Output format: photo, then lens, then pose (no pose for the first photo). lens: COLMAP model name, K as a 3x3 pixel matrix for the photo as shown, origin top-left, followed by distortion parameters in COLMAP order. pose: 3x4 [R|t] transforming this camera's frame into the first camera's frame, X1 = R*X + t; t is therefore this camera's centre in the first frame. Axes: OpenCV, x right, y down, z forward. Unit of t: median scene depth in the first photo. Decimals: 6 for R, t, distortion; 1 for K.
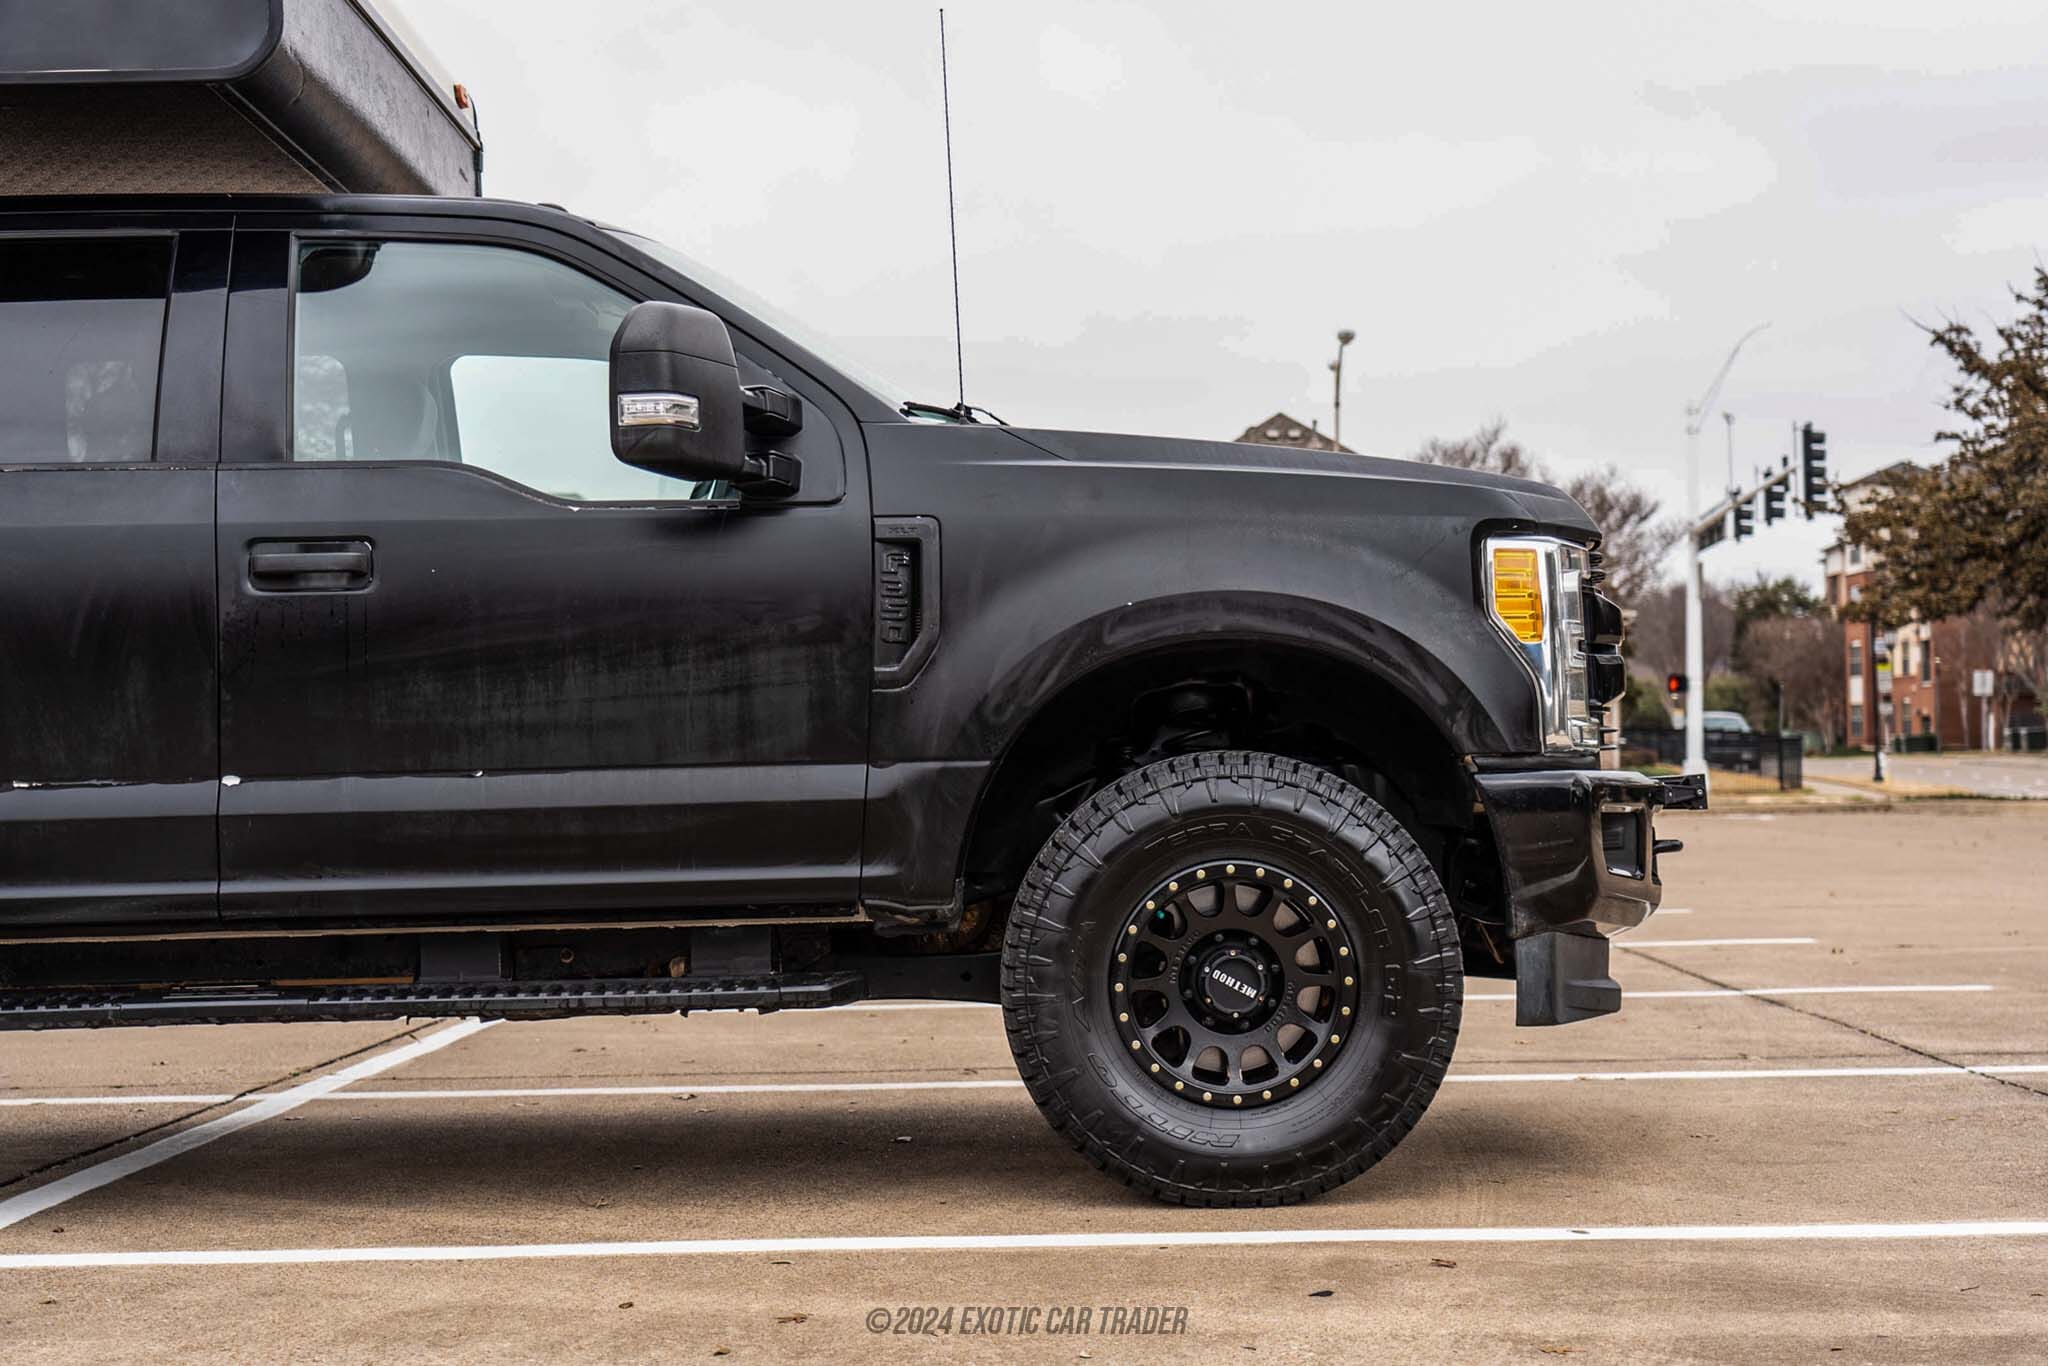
lens RADIAL K [[3050.2, 0, 1024.0], [0, 3050.2, 683.0], [0, 0, 1]] dist [0.019630, 0.015030]
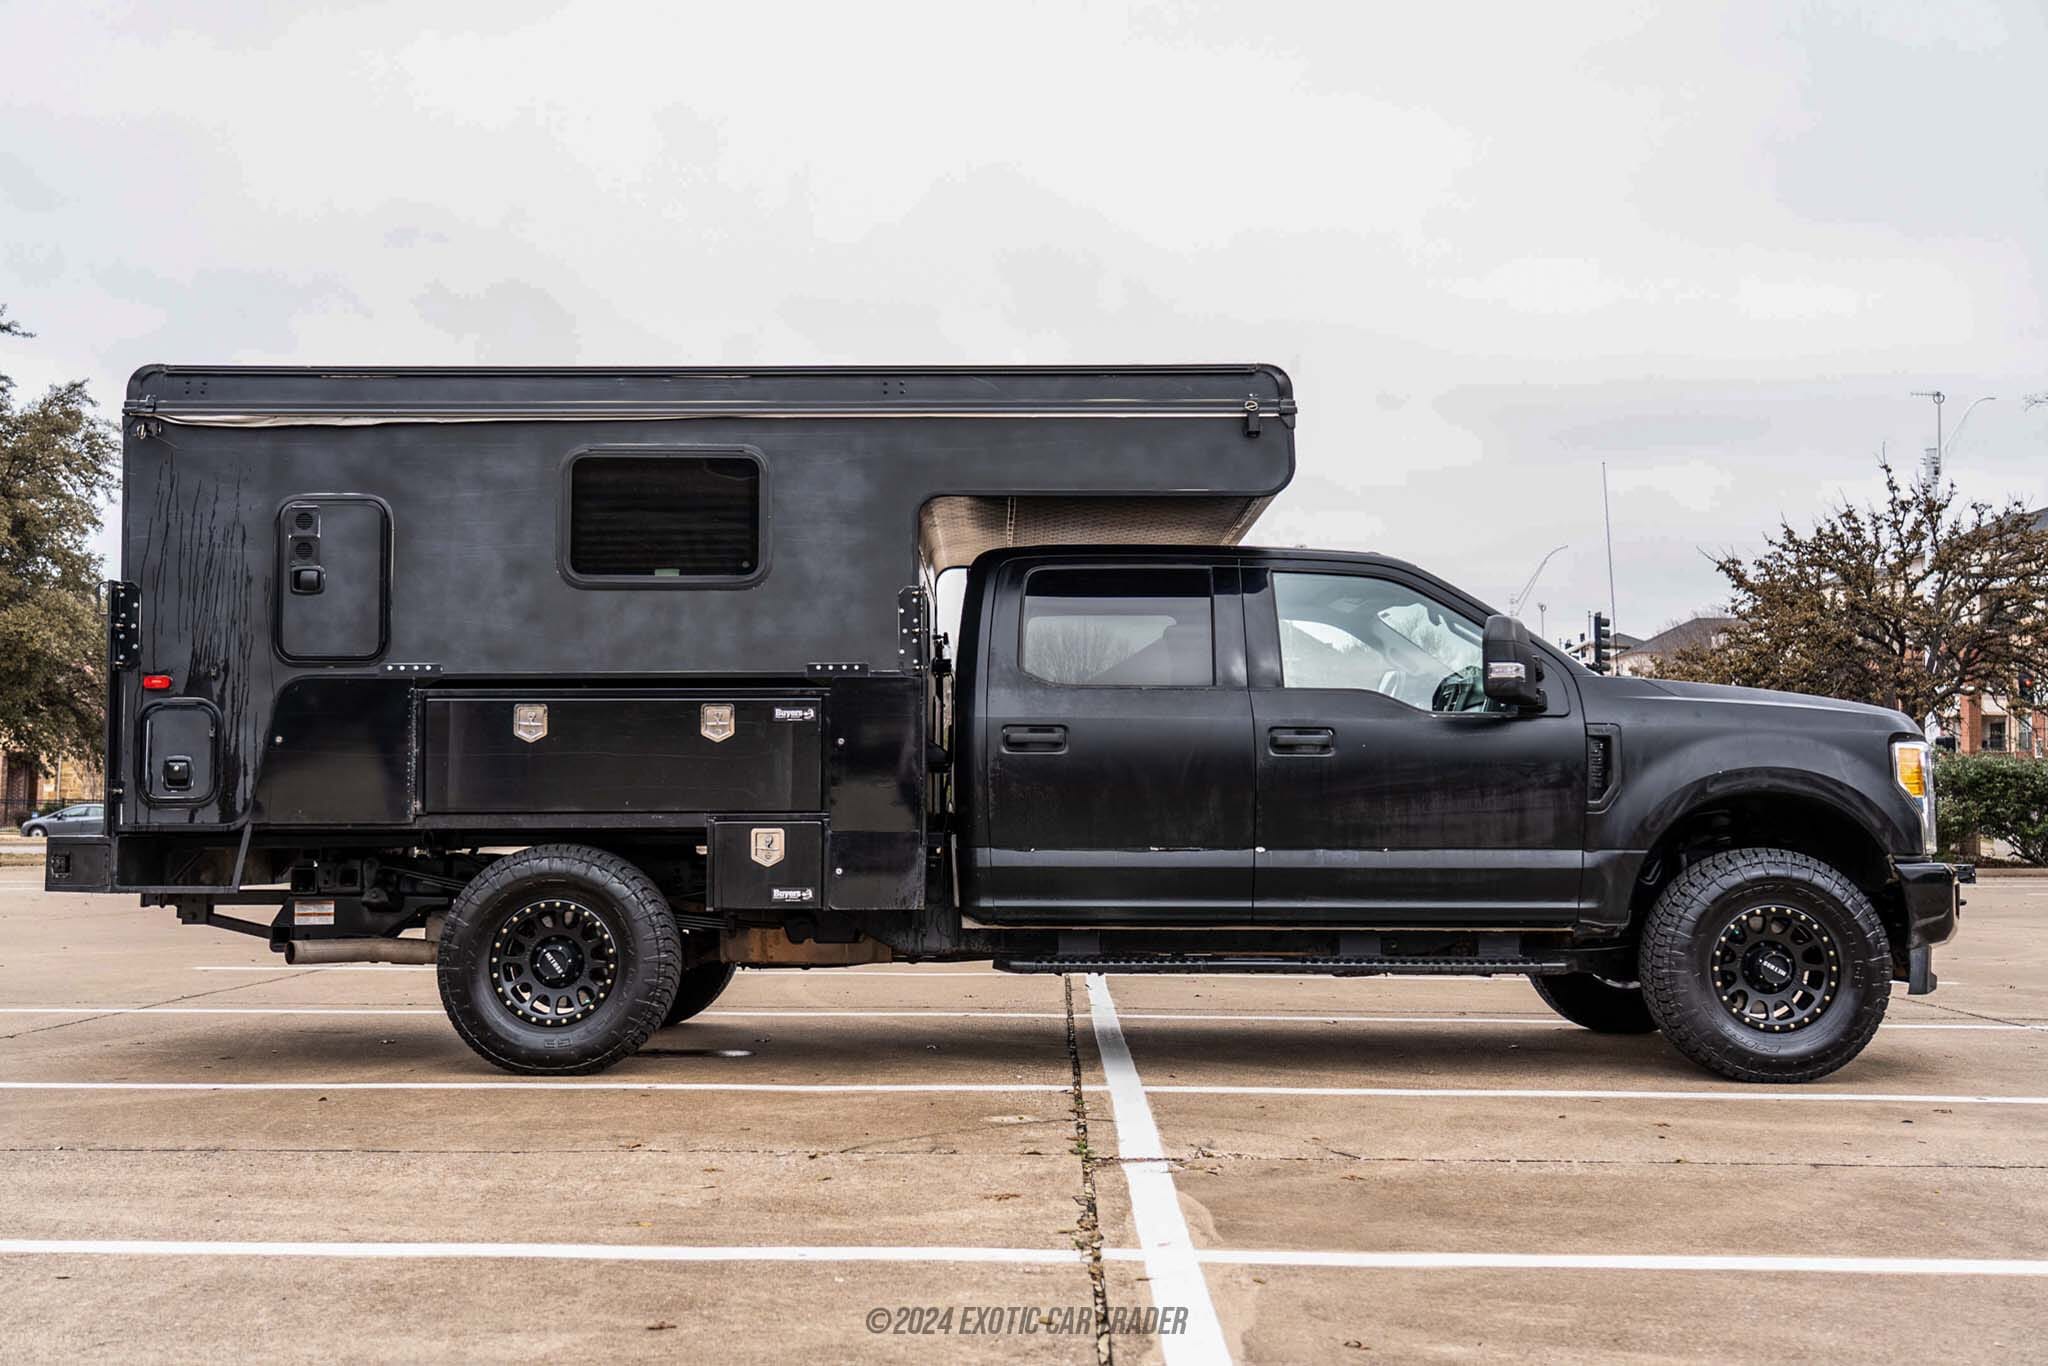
lens RADIAL K [[2020.5, 0, 1024.0], [0, 2020.5, 683.0], [0, 0, 1]] dist [0.005315, -0.003754]
pose [[0.999529, 0.026264, -0.015877, -0.393337], [-0.026903, 0.998779, -0.041435, -0.017250], [0.014770, 0.041842, 0.999015, -0.306457]]
